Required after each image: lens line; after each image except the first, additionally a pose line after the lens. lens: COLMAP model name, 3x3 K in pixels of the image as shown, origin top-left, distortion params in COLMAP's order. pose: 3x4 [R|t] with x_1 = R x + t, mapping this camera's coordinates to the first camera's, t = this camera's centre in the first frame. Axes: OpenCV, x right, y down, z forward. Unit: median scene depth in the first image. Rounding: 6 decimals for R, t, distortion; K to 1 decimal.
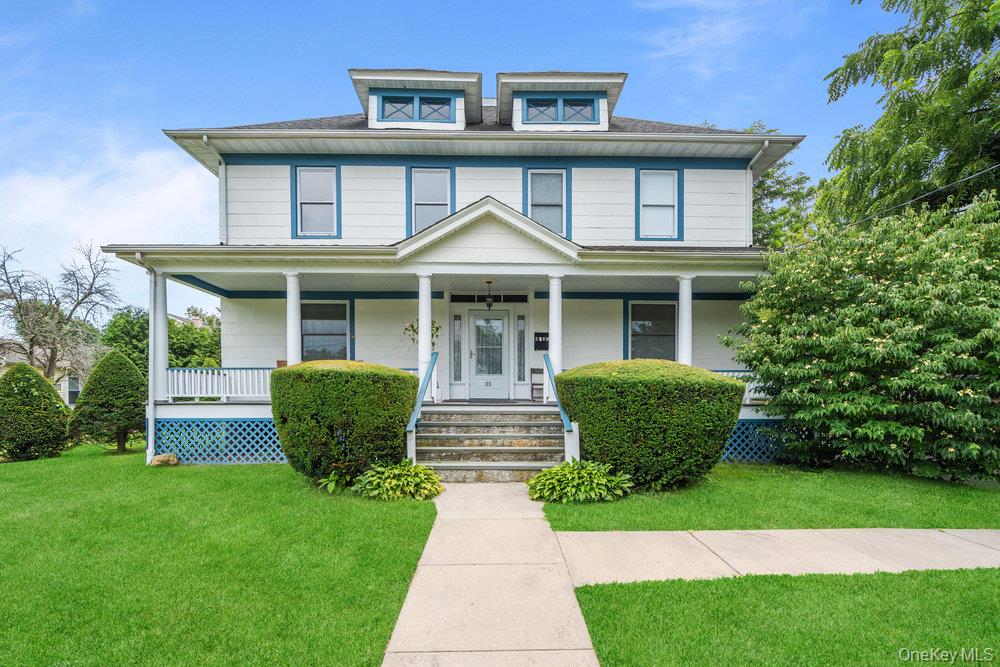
lens RADIAL K [[443.5, 0, 499.3], [0, 443.5, 408.4], [0, 0, 1]] dist [-0.001290, 0.000013]
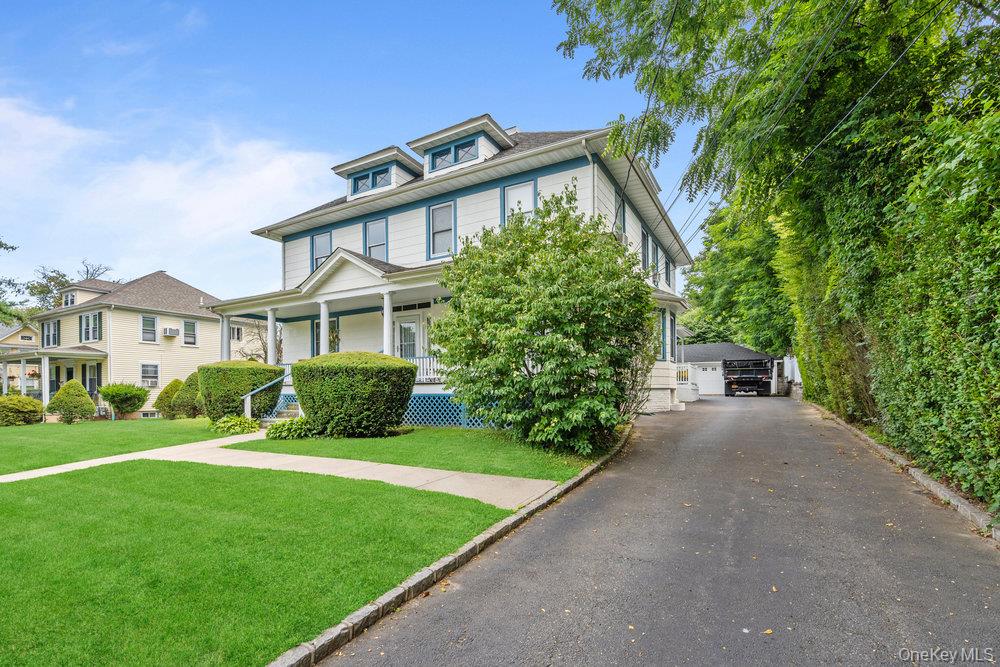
lens RADIAL K [[459.1, 0, 501.1], [0, 459.1, 386.8], [0, 0, 1]] dist [-0.000869, 0.000187]
pose [[0.856136, -0.002675, -0.516743, 0.949999], [-0.001348, 0.999972, -0.007411, 0.006737], [0.516748, 0.007042, 0.856109, -0.057894]]
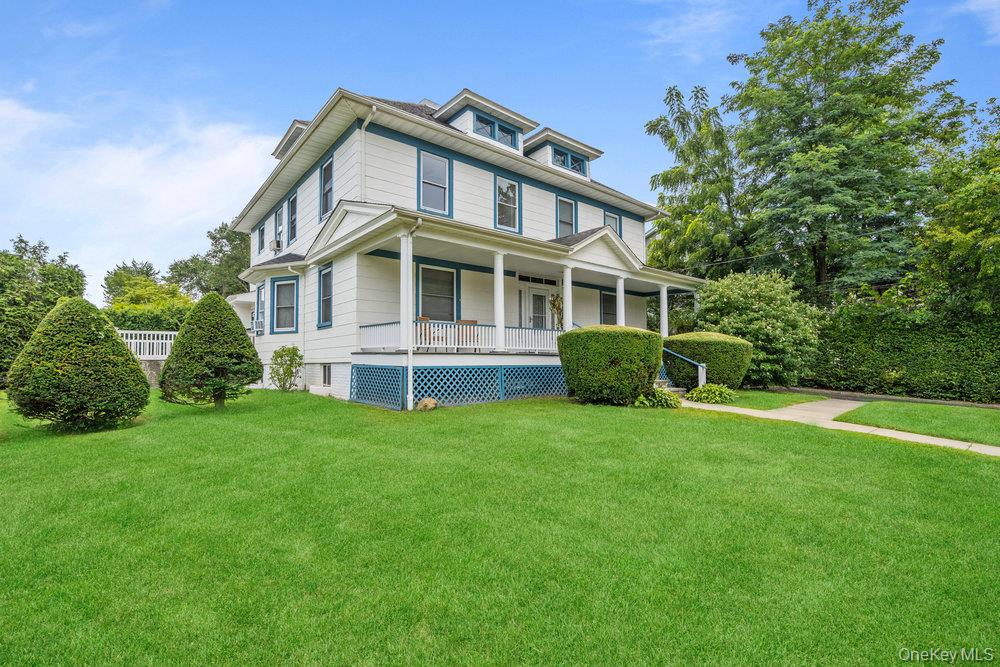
lens RADIAL K [[447.4, 0, 498.7], [0, 447.4, 339.7], [0, 0, 1]] dist [-0.000344, -0.000002]
pose [[0.782361, 0.025484, 0.622303, -0.998753], [0.005845, 0.998818, -0.048252, 0.007253], [-0.622797, 0.041388, 0.781288, -0.018500]]
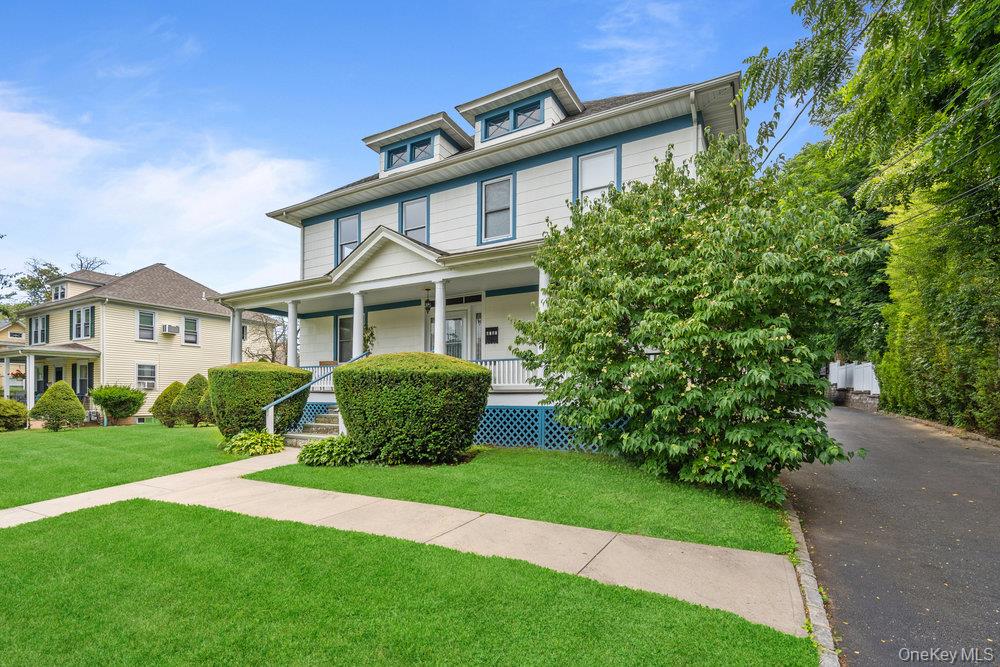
lens RADIAL K [[465.0, 0, 499.6], [0, 465.0, 386.6], [0, 0, 1]] dist [0.000363, -0.000099]
pose [[0.855138, 0.002027, -0.518396, 0.709131], [-0.011374, 0.999825, -0.014853, -0.007798], [0.518275, 0.018598, 0.855012, 0.030411]]
